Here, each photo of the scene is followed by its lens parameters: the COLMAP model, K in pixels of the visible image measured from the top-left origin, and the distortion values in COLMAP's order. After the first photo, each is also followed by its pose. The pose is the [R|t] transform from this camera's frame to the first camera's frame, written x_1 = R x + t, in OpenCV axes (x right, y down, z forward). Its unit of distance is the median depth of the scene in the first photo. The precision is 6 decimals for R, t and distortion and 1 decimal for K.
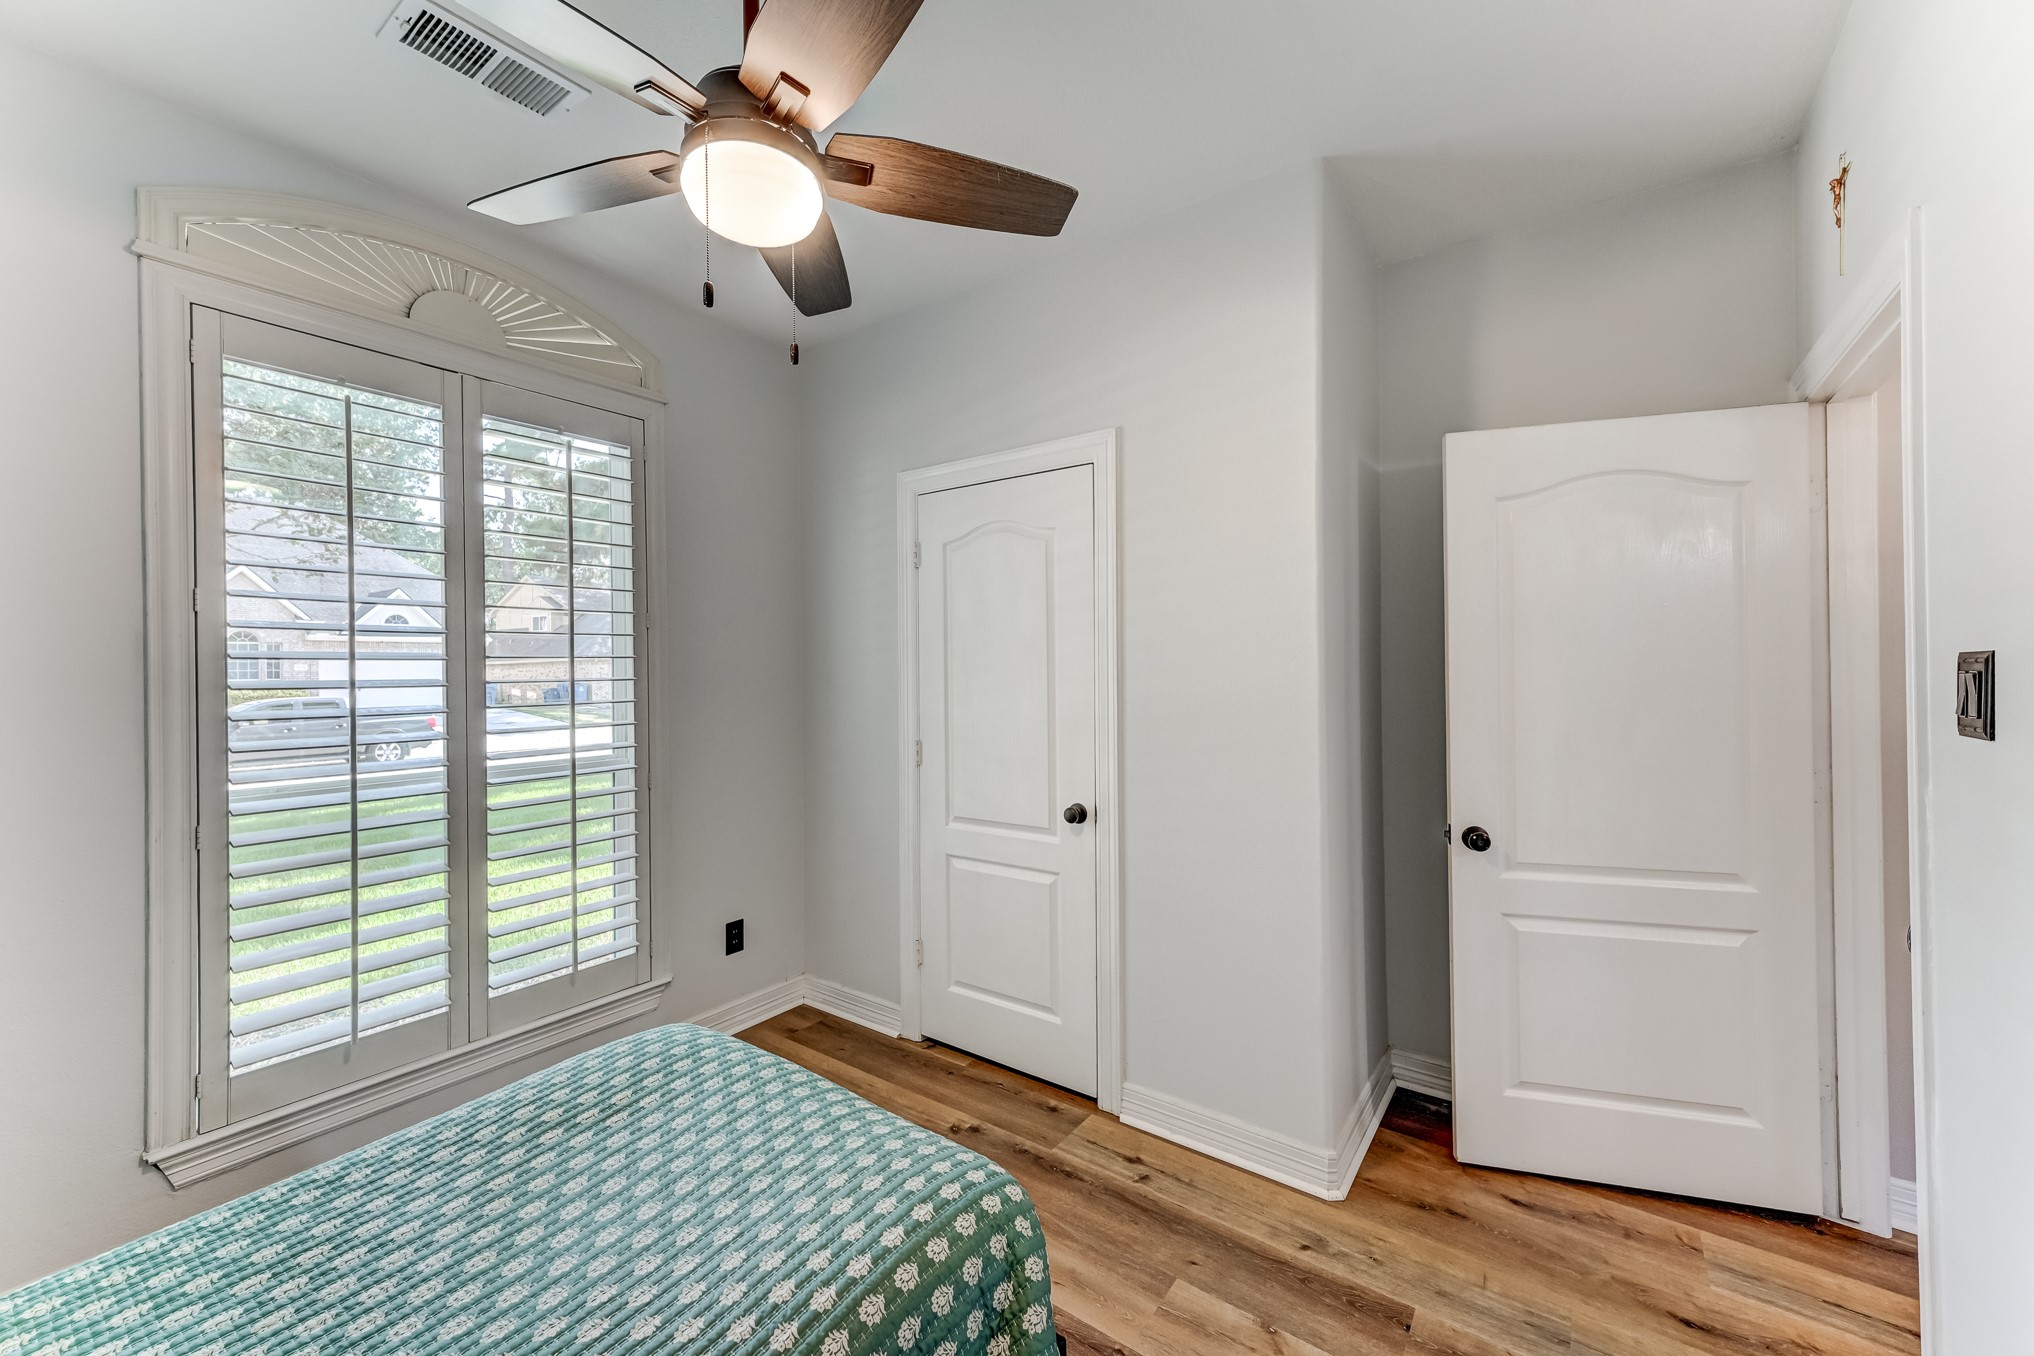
lens RADIAL K [[794.3, 0, 1010.4], [0, 794.3, 673.7], [0, 0, 1]] dist [0.008827, 0.001393]
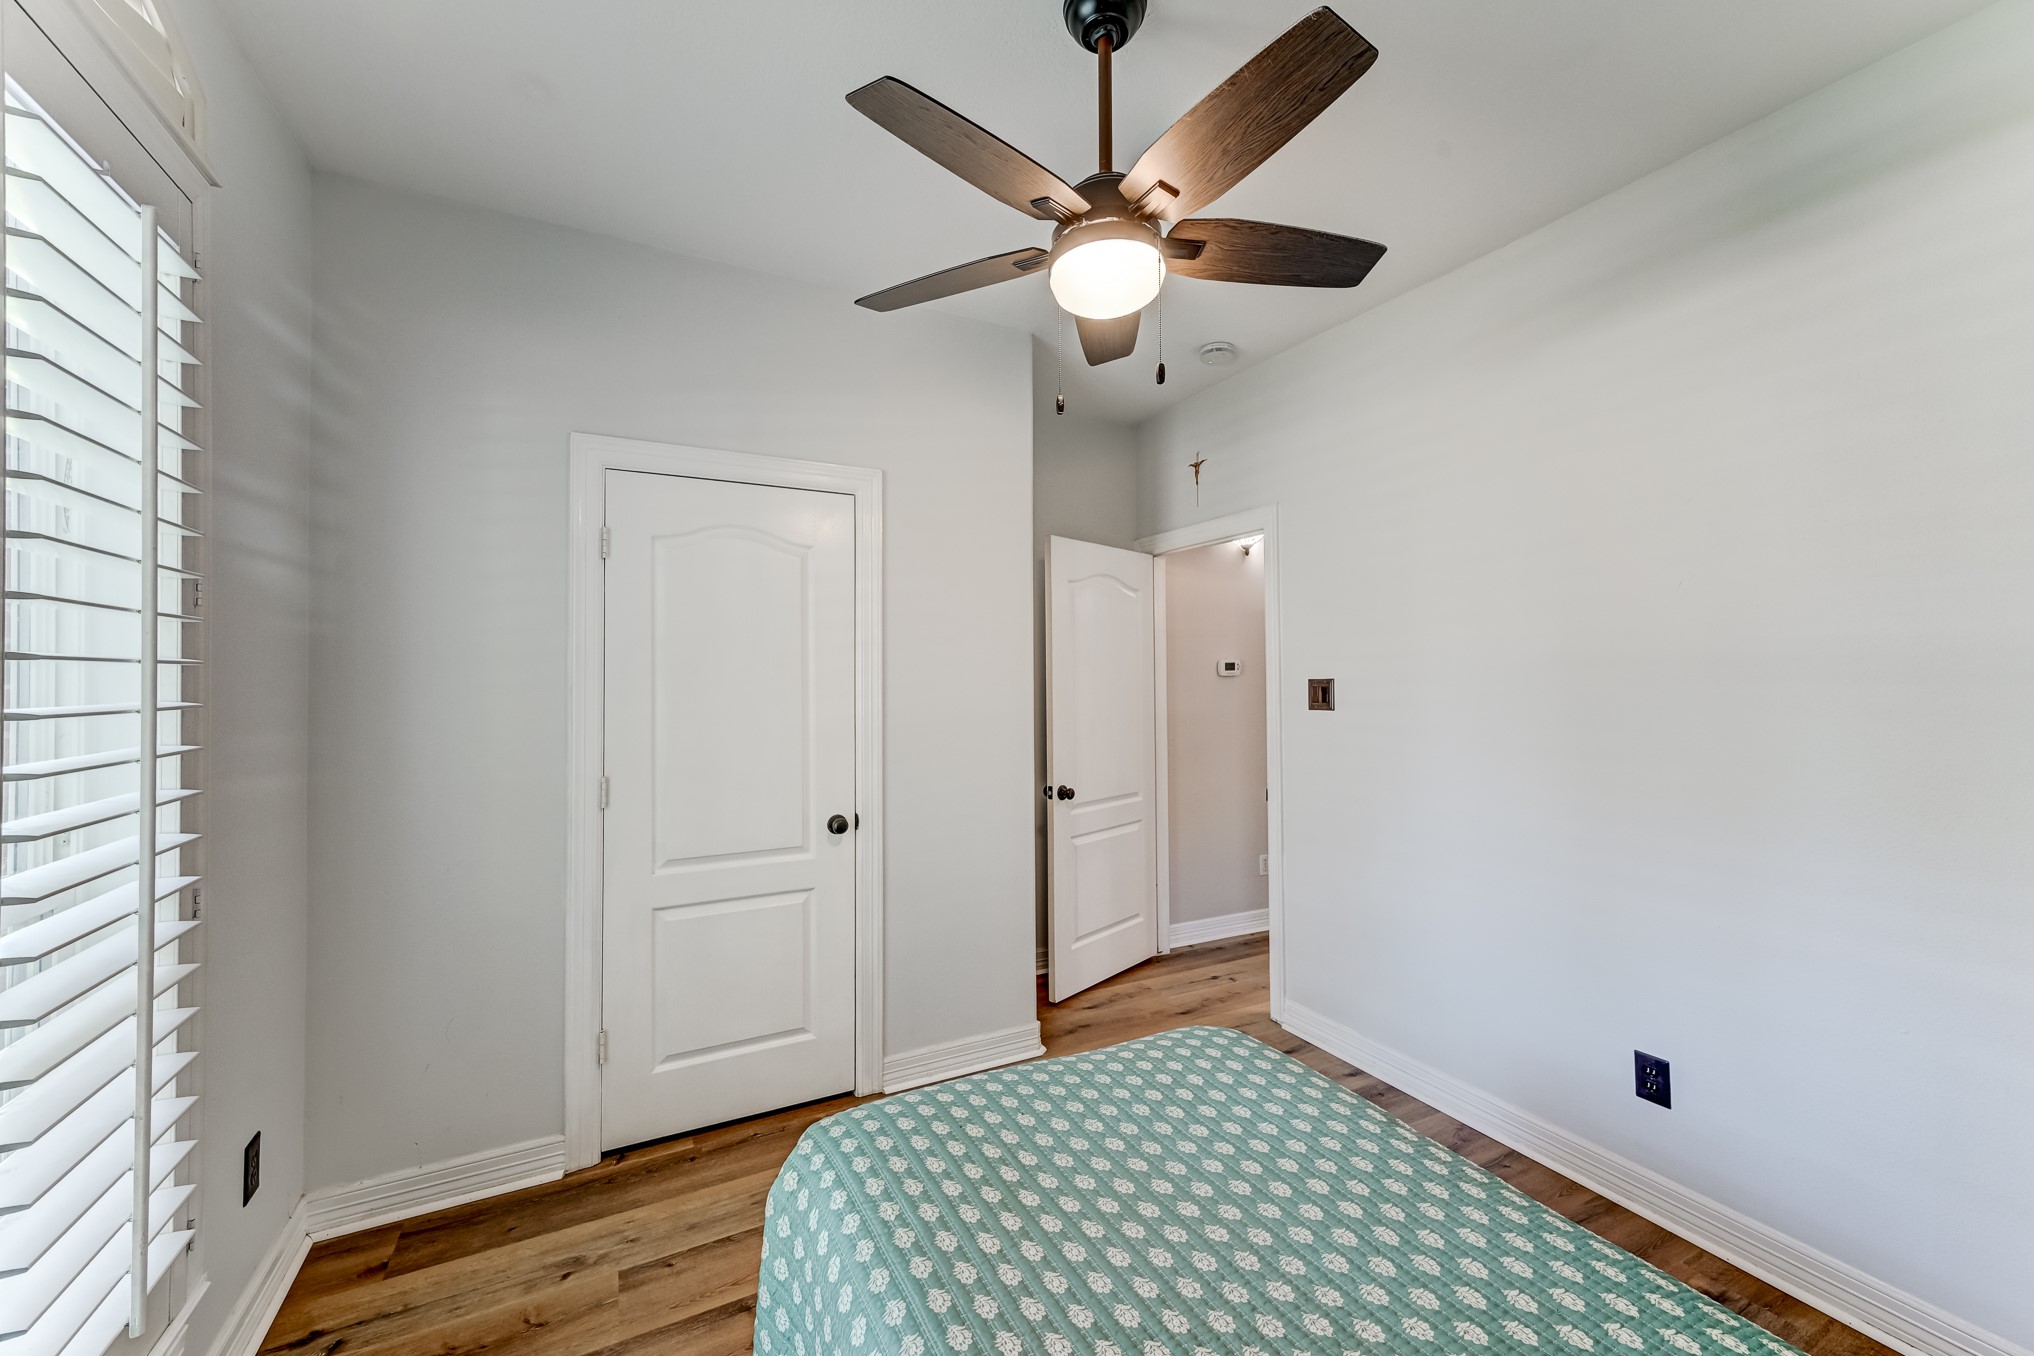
lens RADIAL K [[794.3, 0, 1018.6], [0, 794.3, 673.0], [0, 0, 1]] dist [0.008827, 0.001393]
pose [[0.440787, 0.015763, 0.897473, -0.745699], [0.006385, 0.999765, -0.020695, 0.000484], [-0.897589, 0.014852, 0.440583, 0.321496]]
